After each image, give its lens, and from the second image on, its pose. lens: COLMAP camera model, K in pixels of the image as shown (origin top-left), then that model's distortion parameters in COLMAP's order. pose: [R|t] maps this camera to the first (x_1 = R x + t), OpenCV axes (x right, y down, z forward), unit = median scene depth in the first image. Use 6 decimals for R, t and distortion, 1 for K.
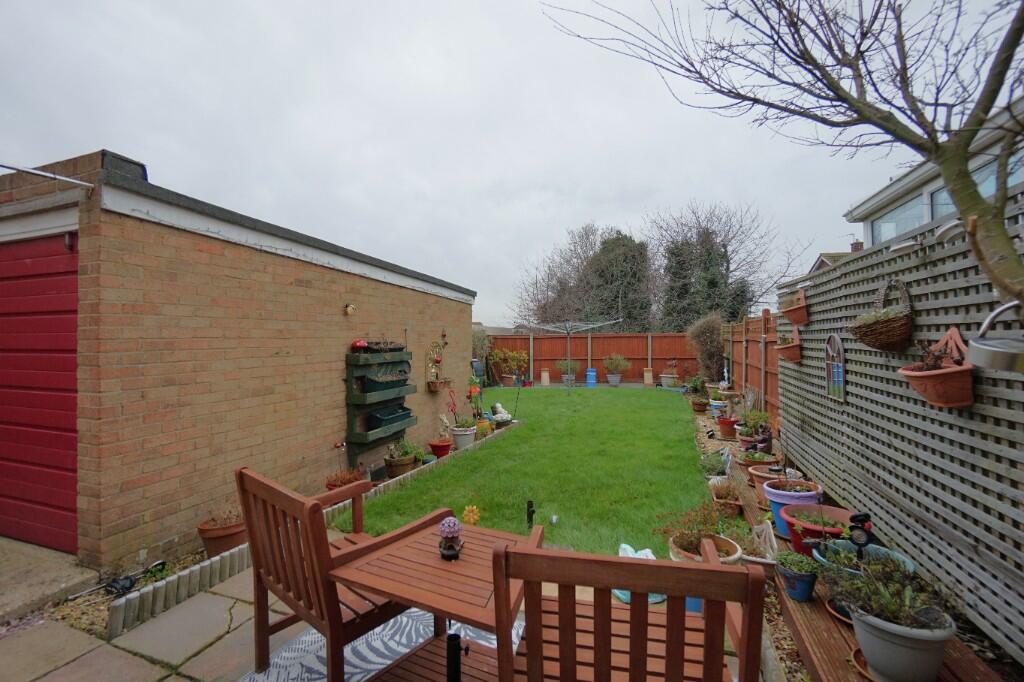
lens RADIAL K [[455.4, 0, 512.0], [0, 455.4, 341.0], [0, 0, 1]] dist [-0.033791, 0.000086]
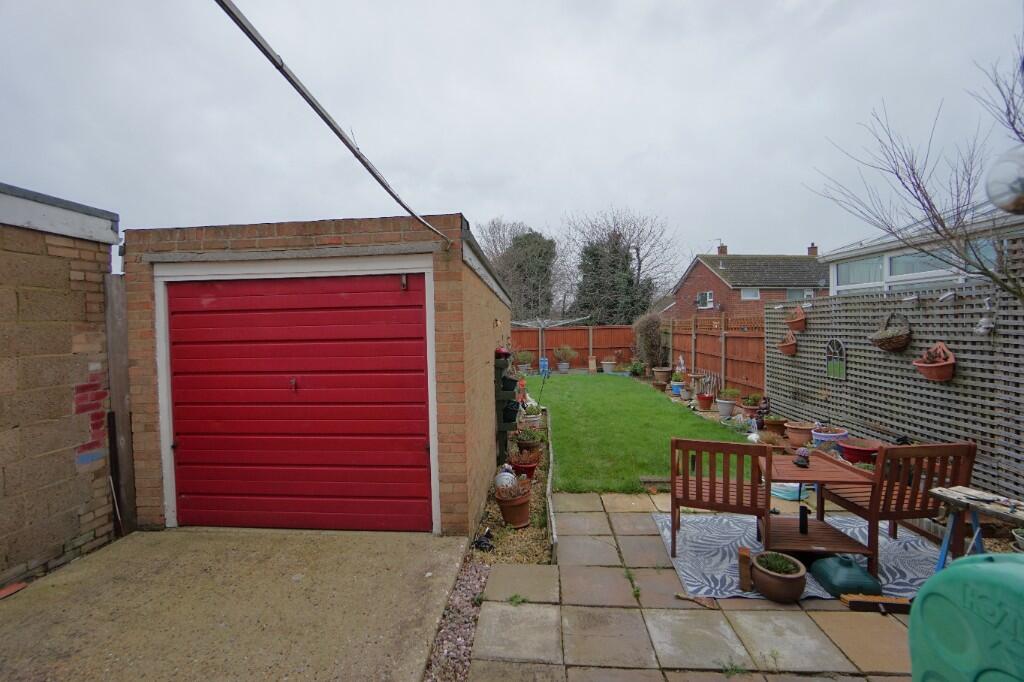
lens RADIAL K [[455.4, 0, 512.0], [0, 455.4, 341.0], [0, 0, 1]] dist [-0.033791, 0.000086]
pose [[0.960636, -0.023330, 0.276829, -0.714761], [0.015248, 0.999393, 0.031312, -0.062681], [-0.277391, -0.025858, 0.960409, -0.203483]]
